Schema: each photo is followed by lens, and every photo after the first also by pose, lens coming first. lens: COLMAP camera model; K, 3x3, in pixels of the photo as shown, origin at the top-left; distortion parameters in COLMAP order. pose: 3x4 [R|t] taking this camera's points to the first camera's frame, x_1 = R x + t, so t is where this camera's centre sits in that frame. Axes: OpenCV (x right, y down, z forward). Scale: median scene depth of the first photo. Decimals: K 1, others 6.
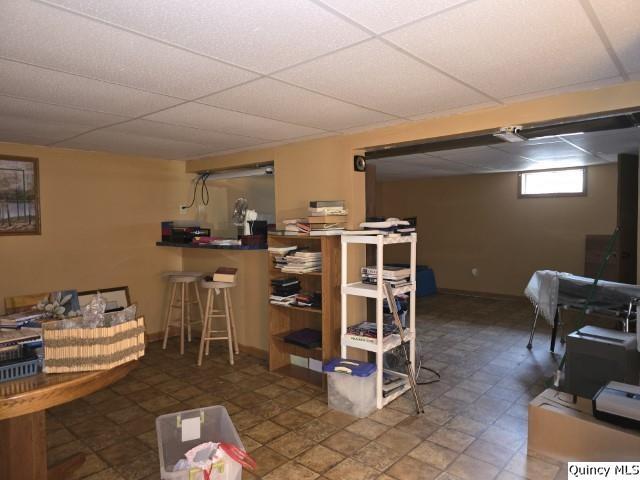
lens RADIAL K [[427.9, 0, 319.6], [0, 427.9, 234.0], [0, 0, 1]] dist [0.063406, -0.045788]
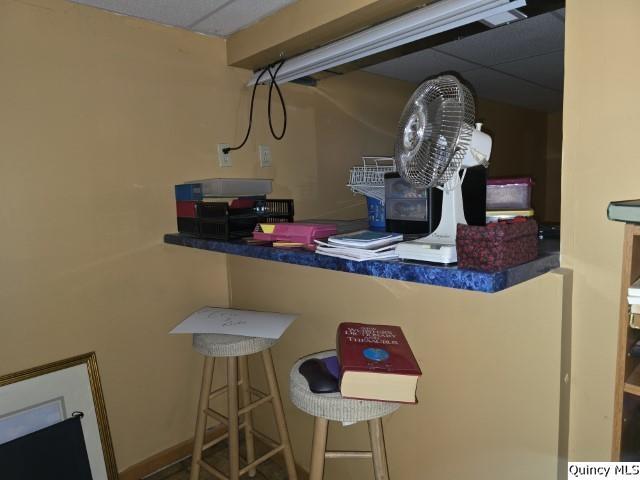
lens RADIAL K [[427.9, 0, 319.6], [0, 427.9, 234.0], [0, 0, 1]] dist [0.063406, -0.045788]
pose [[0.995453, -0.013089, -0.094349, -0.193071], [0.020953, 0.996342, 0.082844, -0.012978], [0.092920, -0.084444, 0.992086, 0.606655]]
